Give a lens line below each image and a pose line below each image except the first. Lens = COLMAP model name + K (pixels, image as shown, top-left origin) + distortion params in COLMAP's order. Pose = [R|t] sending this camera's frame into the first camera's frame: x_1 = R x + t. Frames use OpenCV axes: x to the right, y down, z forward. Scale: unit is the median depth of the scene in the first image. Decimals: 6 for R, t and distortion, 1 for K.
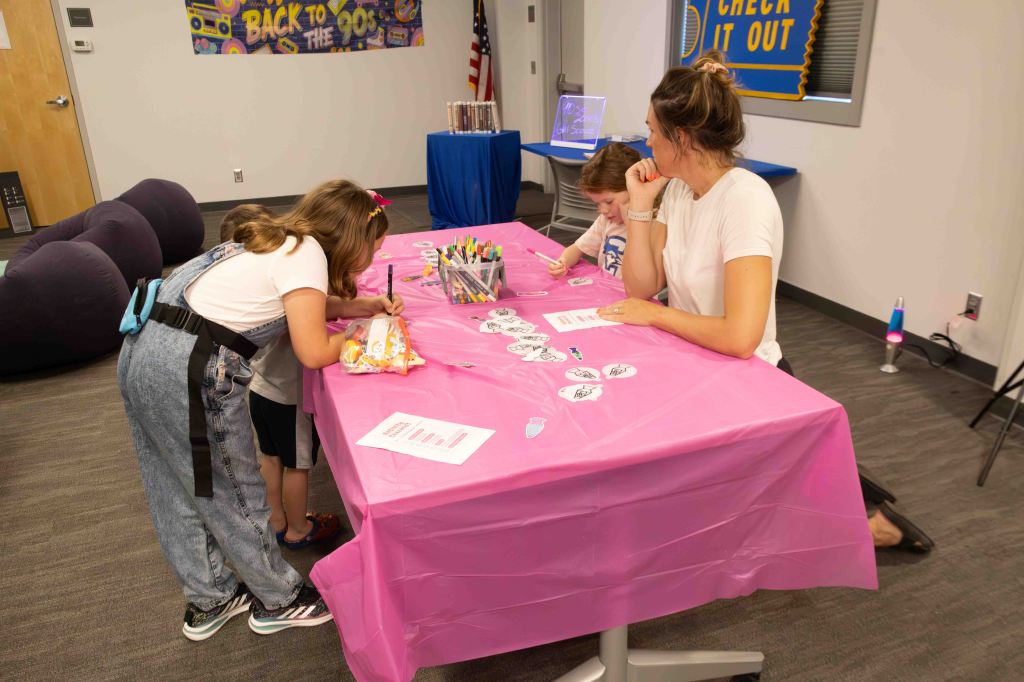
lens RADIAL K [[768.2, 0, 513.2], [0, 768.2, 341.5], [0, 0, 1]] dist [-0.014425, -0.007771]
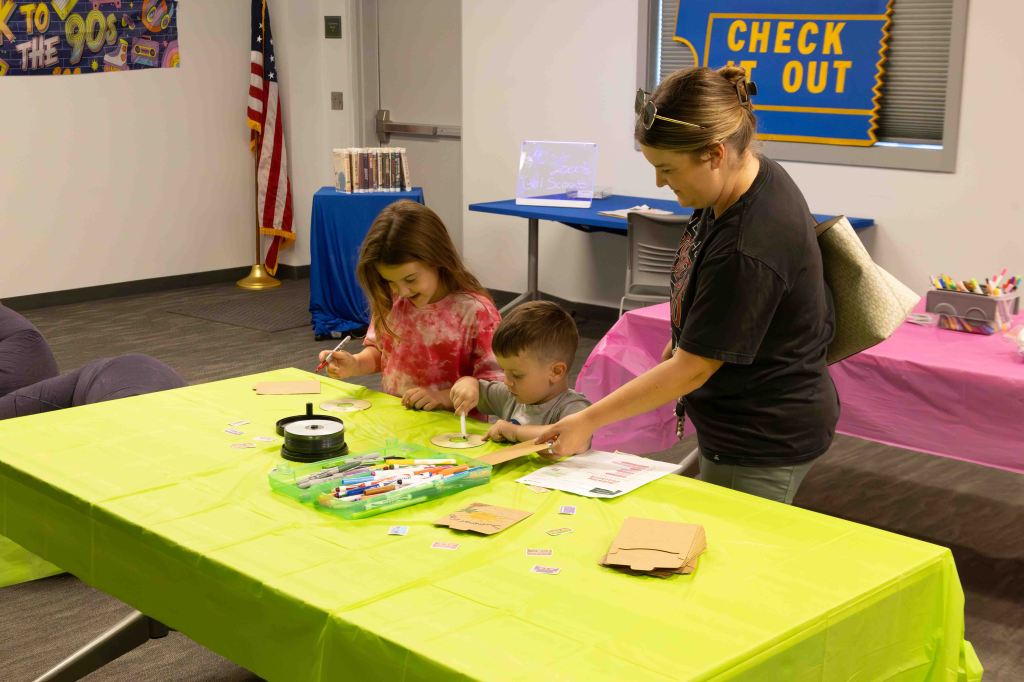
lens RADIAL K [[1337.6, 0, 511.6], [0, 1337.6, 342.4], [0, 0, 1]] dist [-0.015641, 0.000000]
pose [[0.895206, -0.068305, 0.440386, -0.410749], [0.135793, 0.983001, -0.123570, 0.031141], [-0.424460, 0.170422, 0.889264, -0.113653]]
